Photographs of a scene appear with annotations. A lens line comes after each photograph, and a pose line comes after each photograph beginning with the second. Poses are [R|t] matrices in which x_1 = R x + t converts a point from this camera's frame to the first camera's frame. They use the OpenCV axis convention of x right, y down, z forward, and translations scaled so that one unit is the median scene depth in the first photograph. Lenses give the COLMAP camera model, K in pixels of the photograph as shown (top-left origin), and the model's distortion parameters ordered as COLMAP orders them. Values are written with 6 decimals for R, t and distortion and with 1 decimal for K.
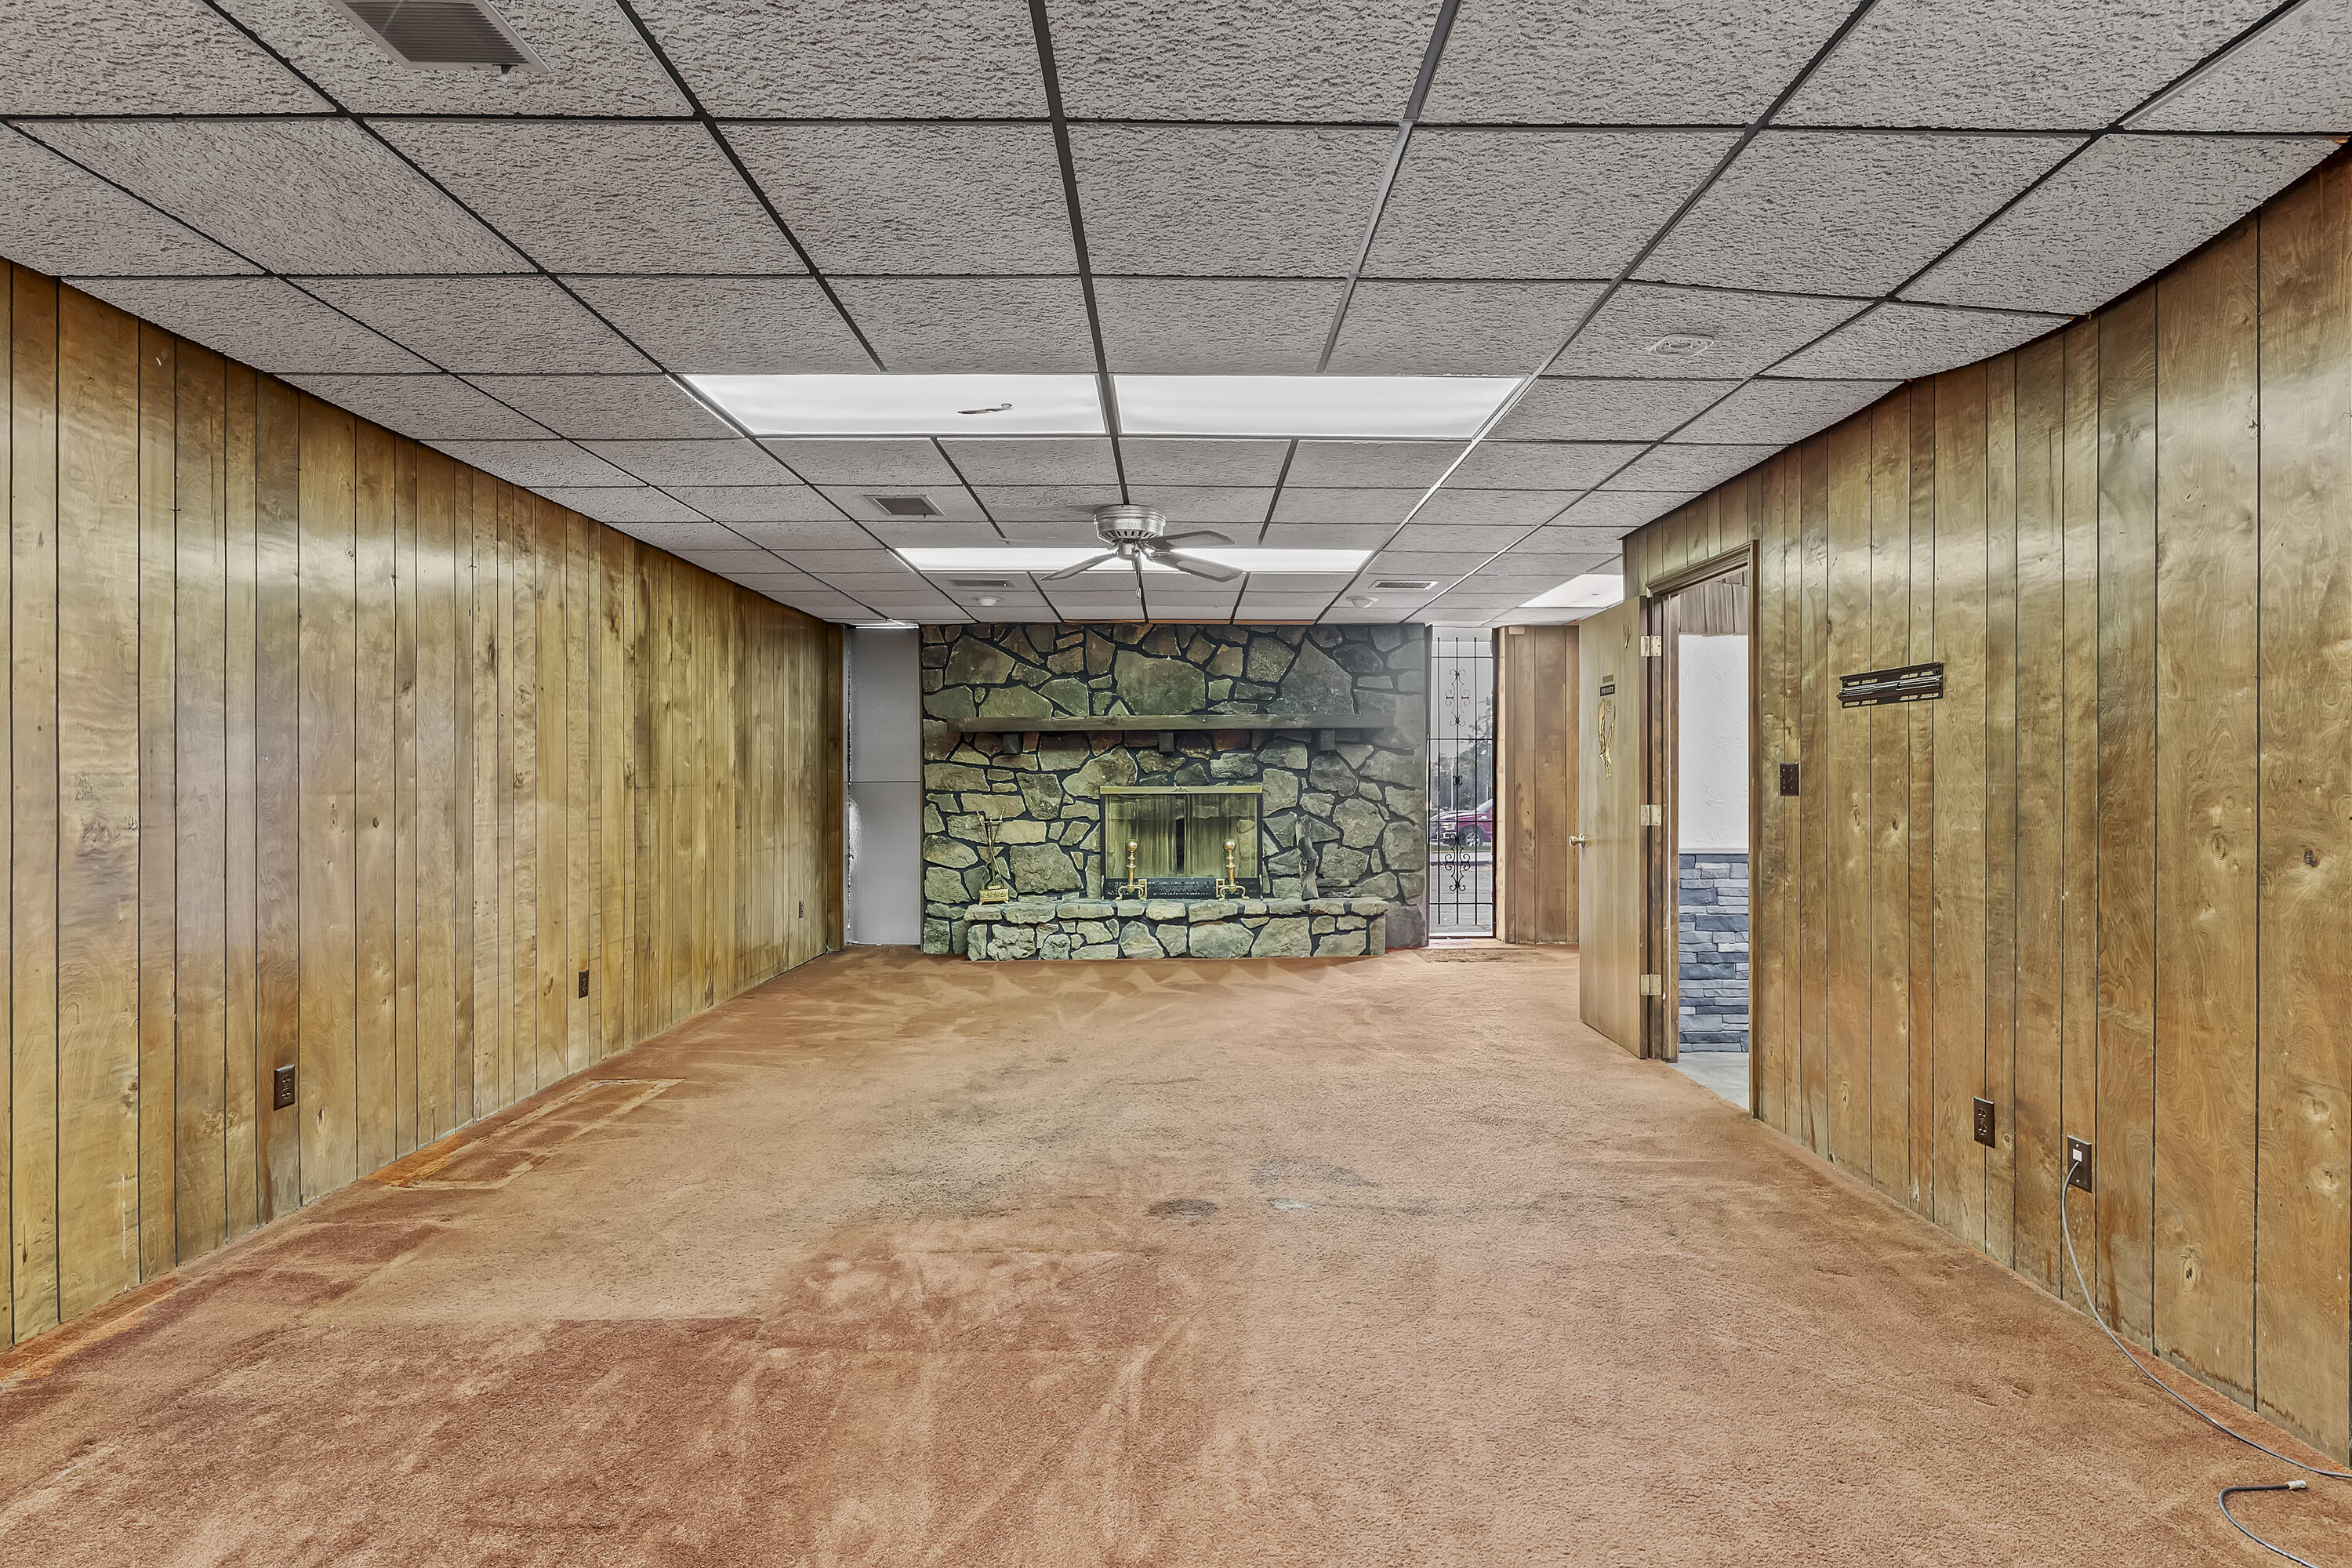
lens RADIAL K [[1132.5, 0, 1171.8], [0, 1132.5, 783.9], [0, 0, 1]] dist [-0.005856, -0.000864]
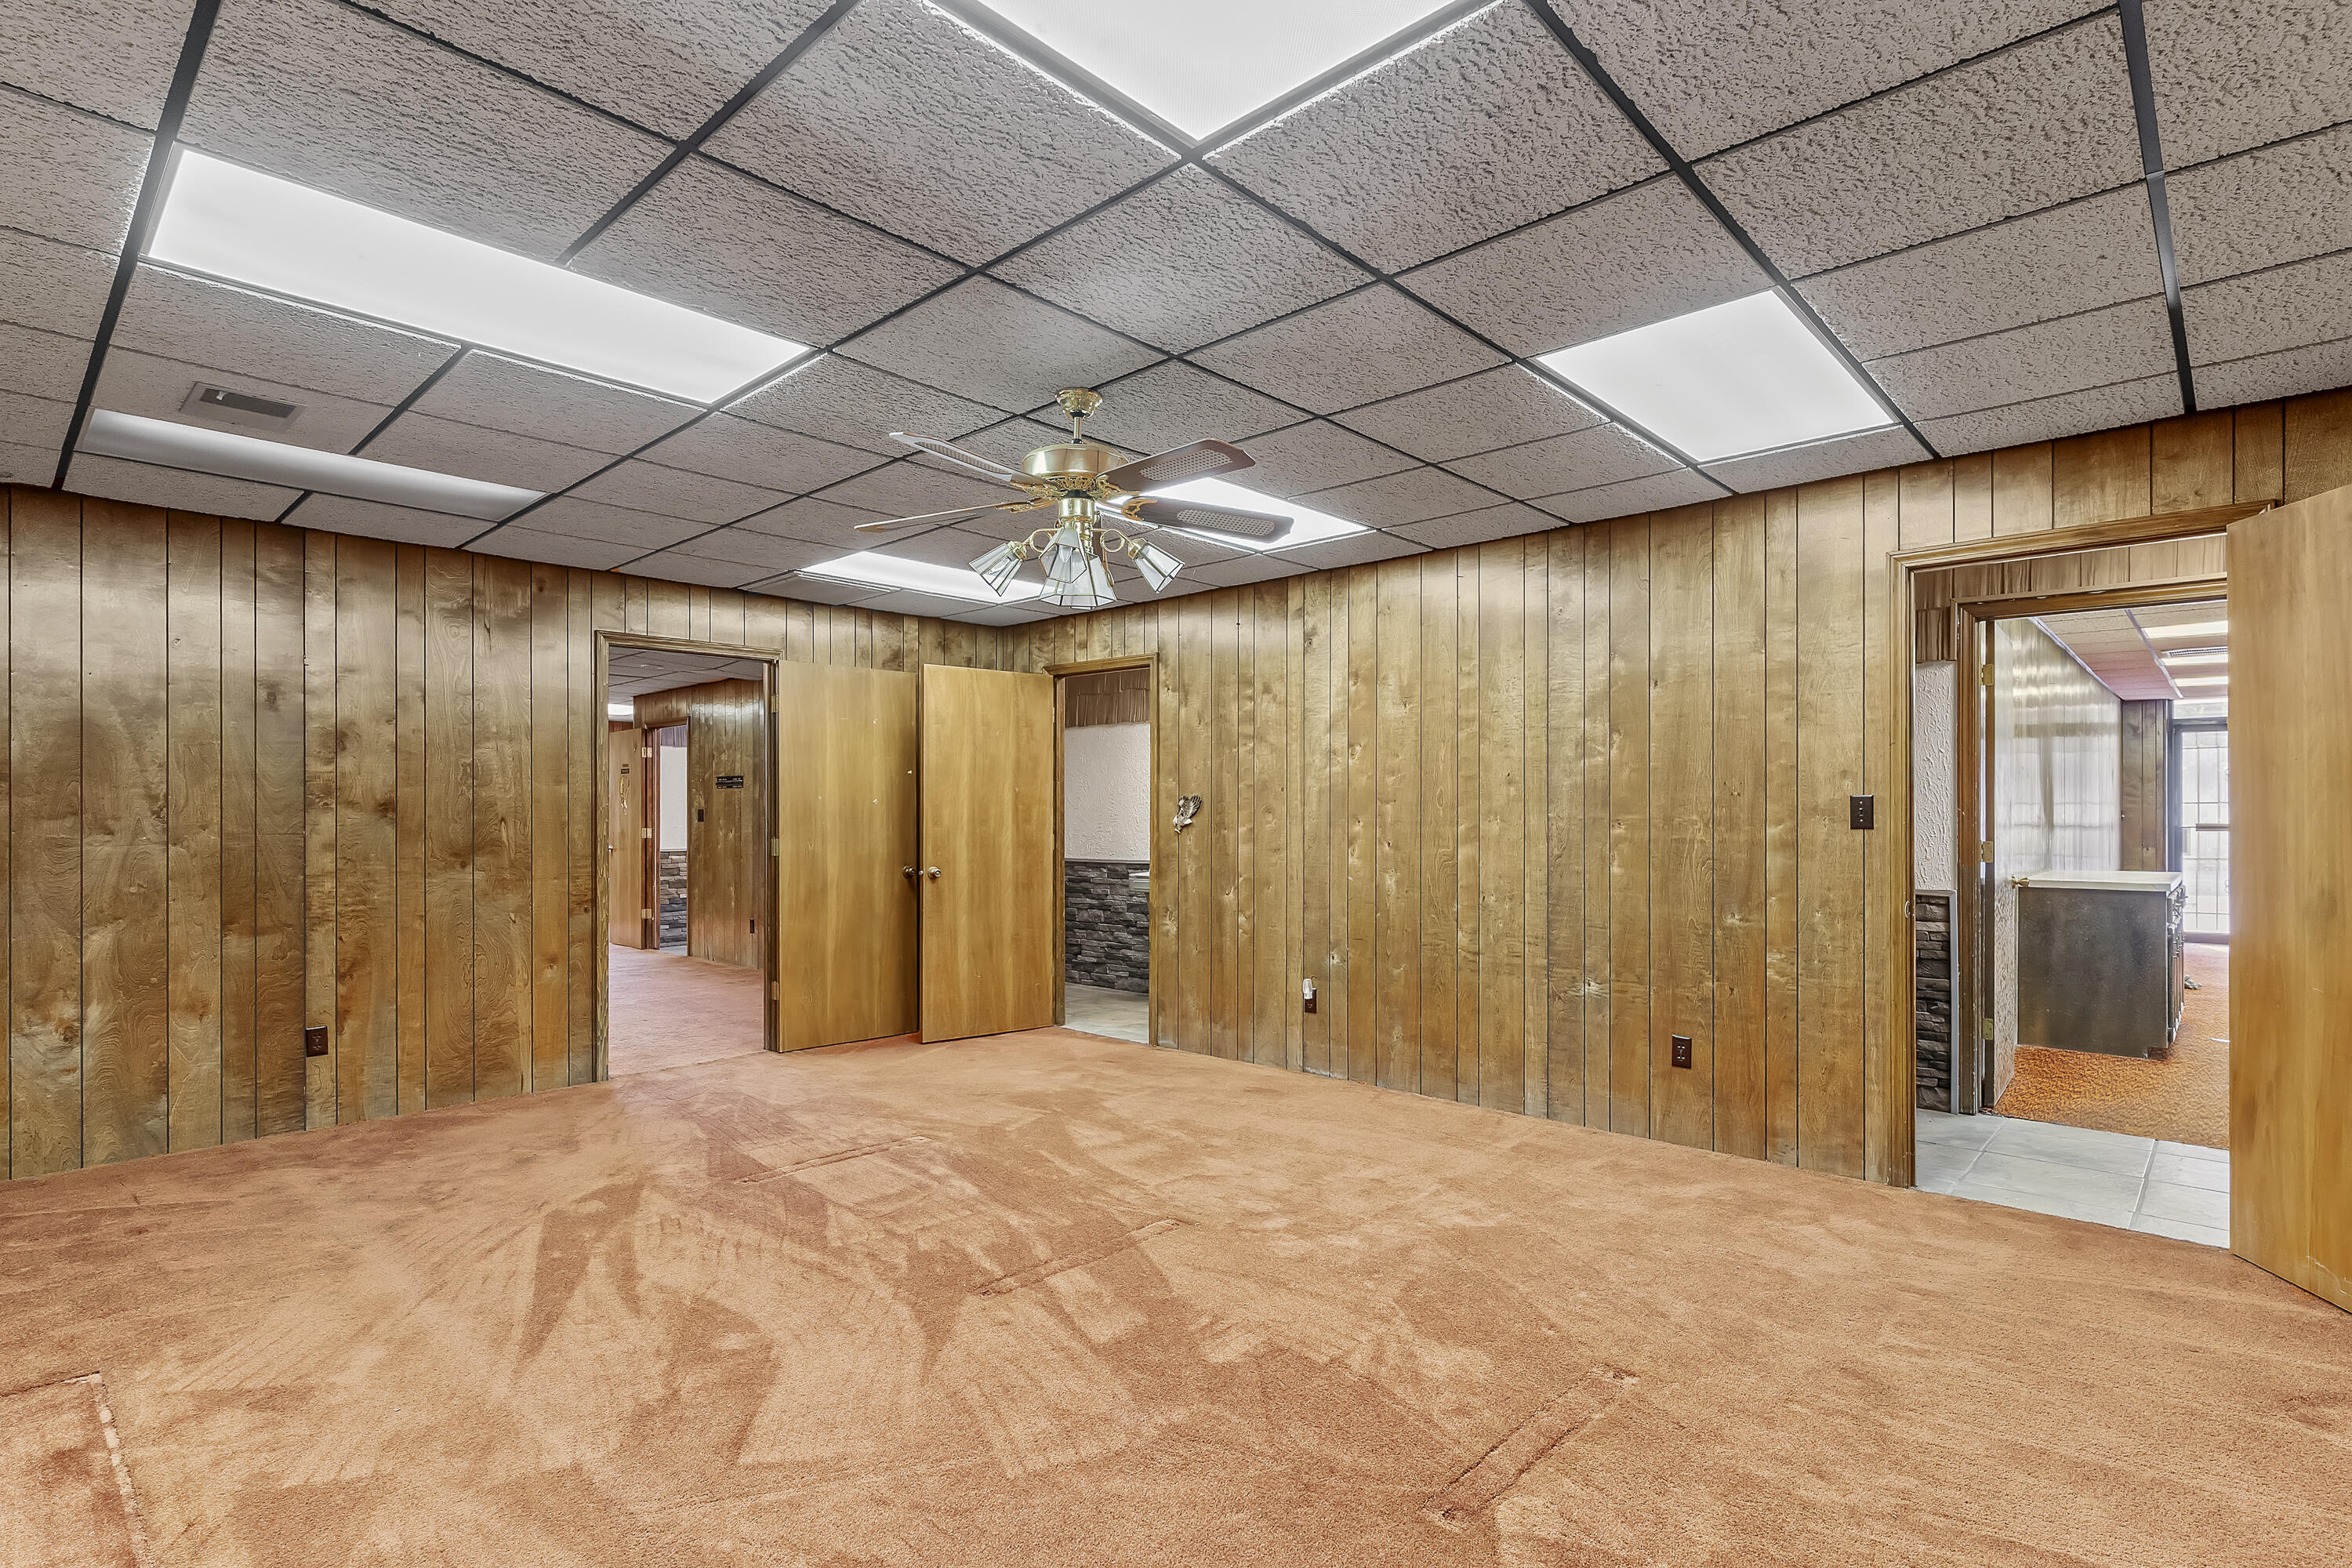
lens RADIAL K [[1132.5, 0, 1170.4], [0, 1132.5, 808.2], [0, 0, 1]] dist [-0.005856, -0.000864]
pose [[0.683139, 0.003547, 0.730279, -0.442715], [0.003535, 0.999960, -0.008163, 0.003179], [-0.730279, 0.008158, 0.683100, -1.138660]]
